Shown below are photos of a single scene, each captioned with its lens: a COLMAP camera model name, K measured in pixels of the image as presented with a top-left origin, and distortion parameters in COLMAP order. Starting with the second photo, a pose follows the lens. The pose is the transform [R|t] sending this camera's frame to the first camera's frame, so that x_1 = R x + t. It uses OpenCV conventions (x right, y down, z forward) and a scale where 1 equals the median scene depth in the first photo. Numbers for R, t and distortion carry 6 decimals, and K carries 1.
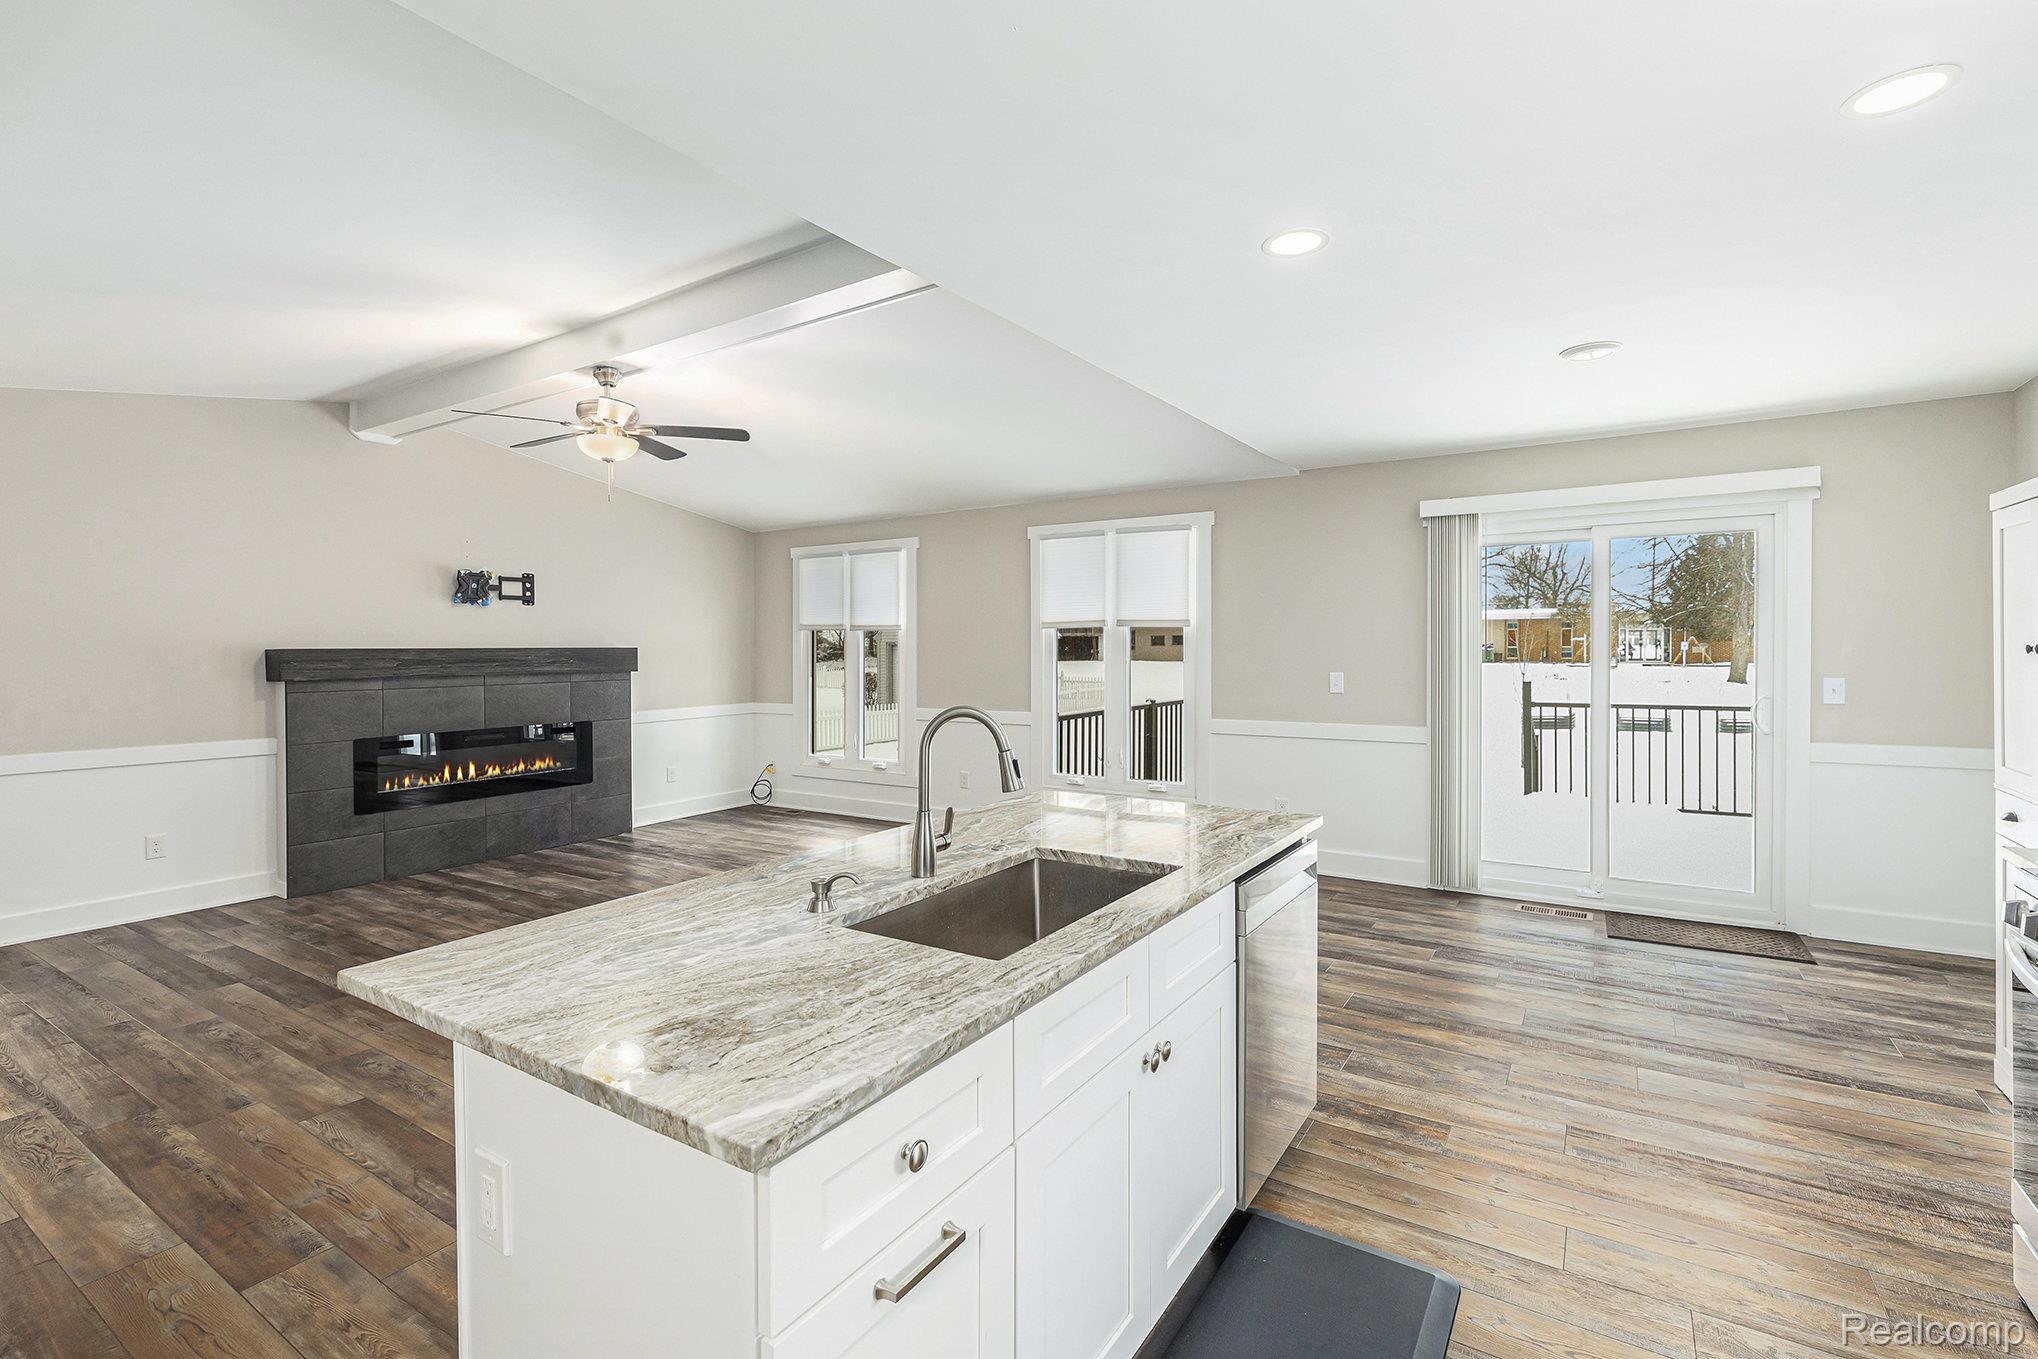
lens RADIAL K [[923.6, 0, 1025.5], [0, 923.6, 652.3], [0, 0, 1]] dist [-0.000480, 0.000737]
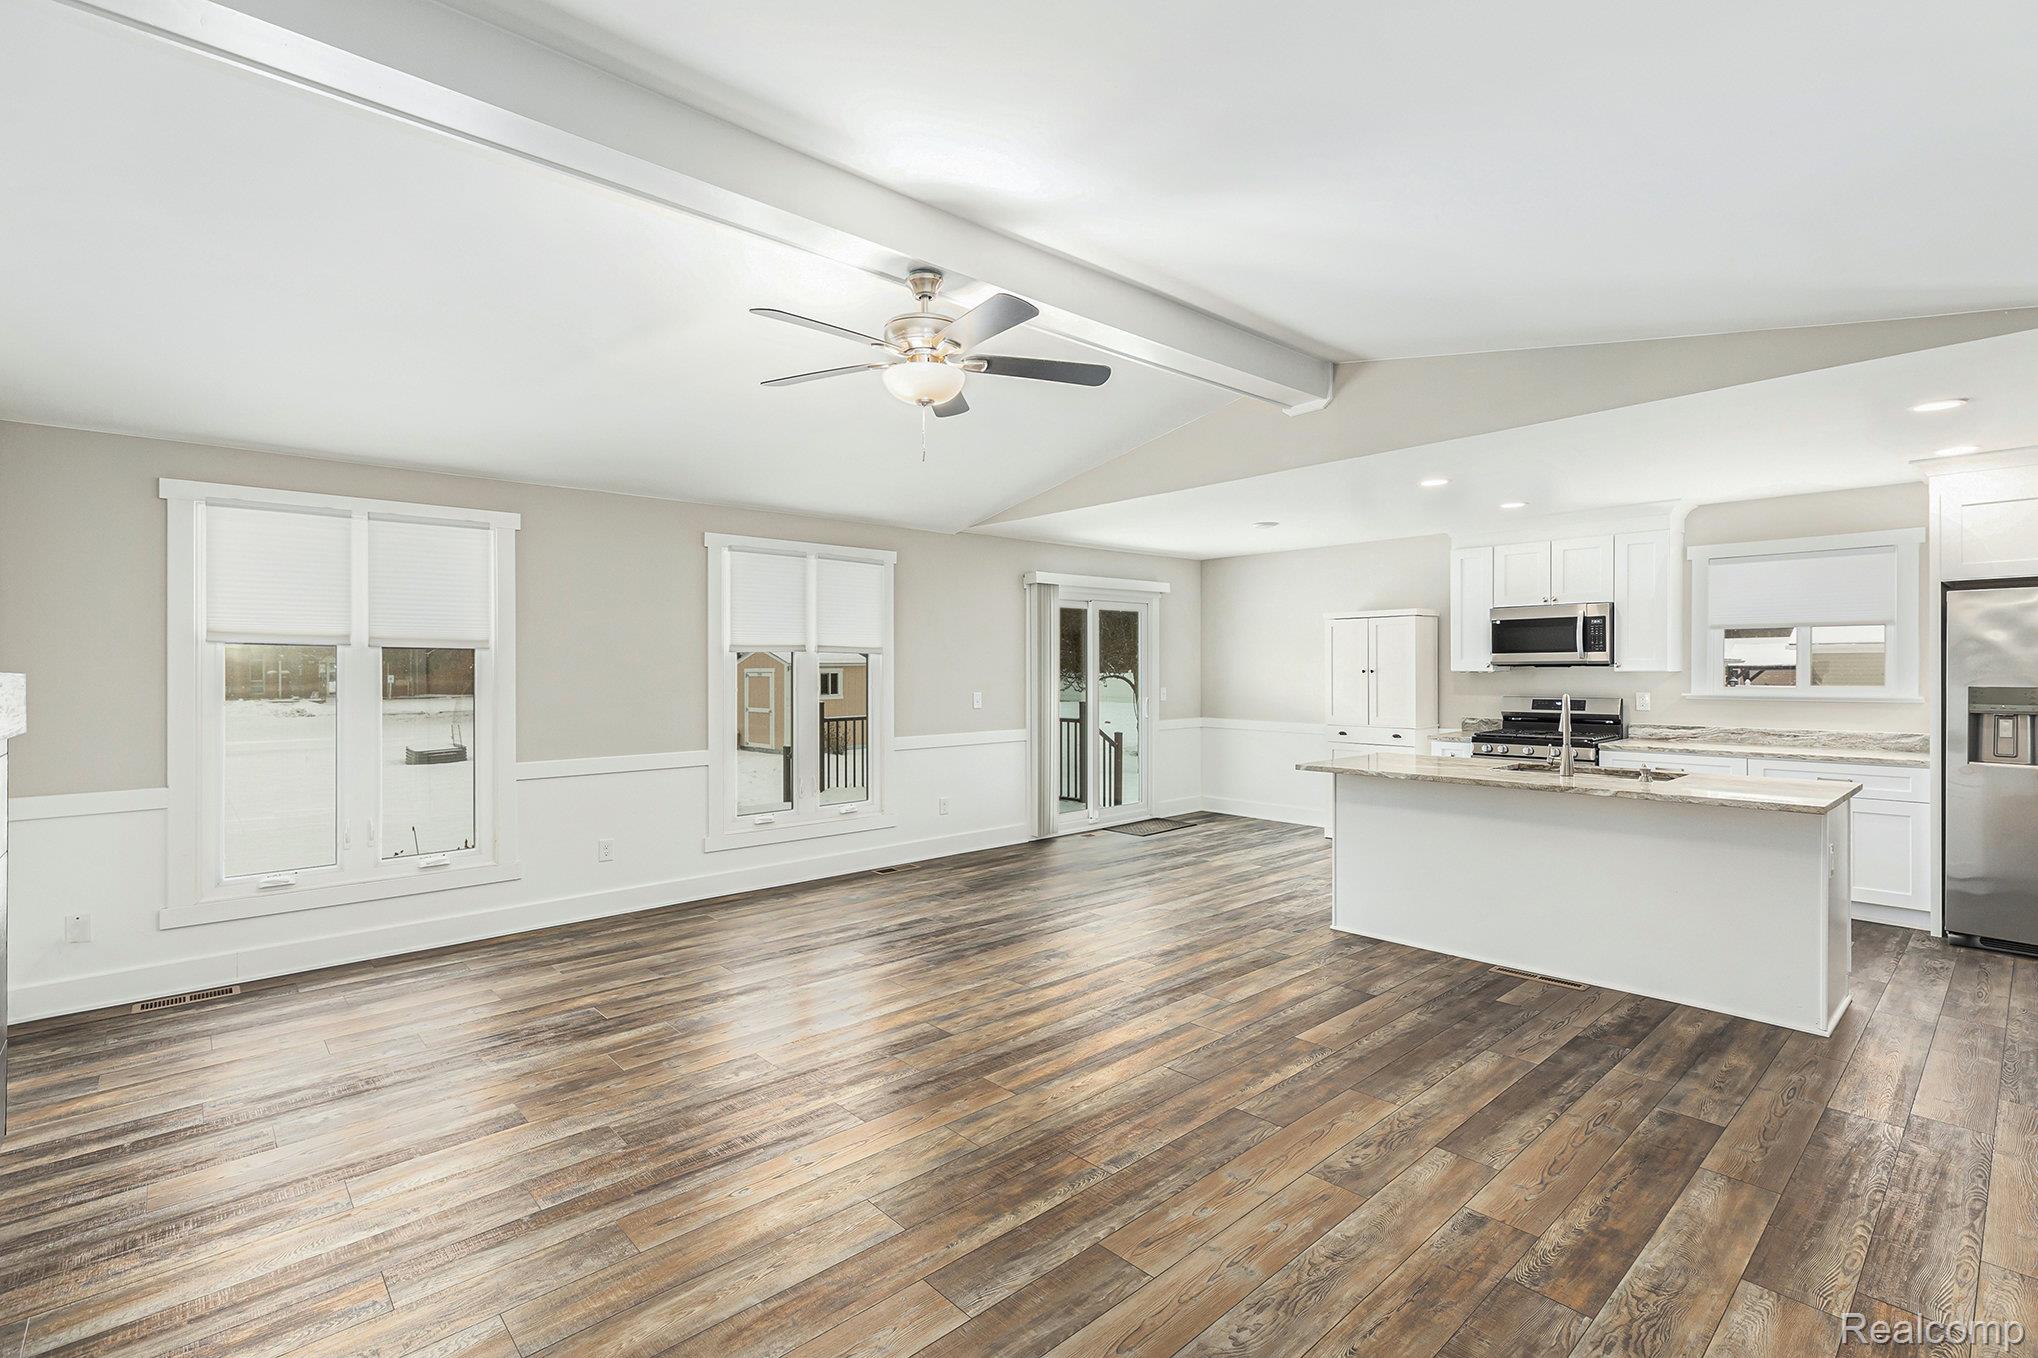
lens RADIAL K [[940.8, 0, 1031.6], [0, 940.8, 664.8], [0, 0, 1]] dist [0.016532, -0.000589]
pose [[0.245803, 0.010383, 0.969264, -1.154284], [0.011346, 0.999843, -0.013587, 0.002290], [-0.969253, 0.014337, 0.245647, 0.761011]]
